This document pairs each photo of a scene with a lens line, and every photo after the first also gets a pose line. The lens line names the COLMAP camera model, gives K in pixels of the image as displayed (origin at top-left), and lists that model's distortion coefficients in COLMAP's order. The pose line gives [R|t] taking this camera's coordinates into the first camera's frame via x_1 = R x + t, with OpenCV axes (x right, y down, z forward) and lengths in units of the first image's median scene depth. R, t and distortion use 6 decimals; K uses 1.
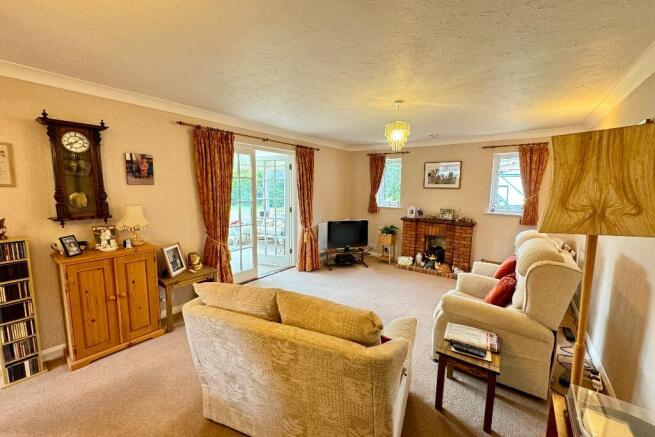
lens RADIAL K [[261.2, 0, 329.6], [0, 261.2, 218.8], [0, 0, 1]] dist [0.014106, 0.000114]
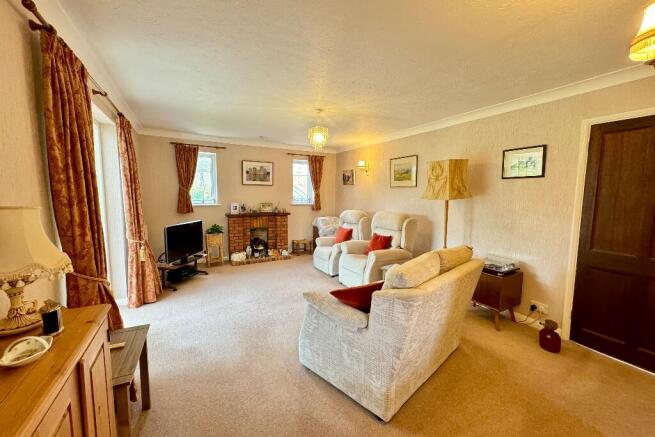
lens RADIAL K [[261.2, 0, 326.9], [0, 261.2, 218.0], [0, 0, 1]] dist [0.014106, 0.000114]
pose [[0.428979, -0.097465, 0.898041, -0.469366], [0.104995, 0.992804, 0.057595, -0.009671], [-0.897192, 0.069583, 0.436125, 0.259441]]
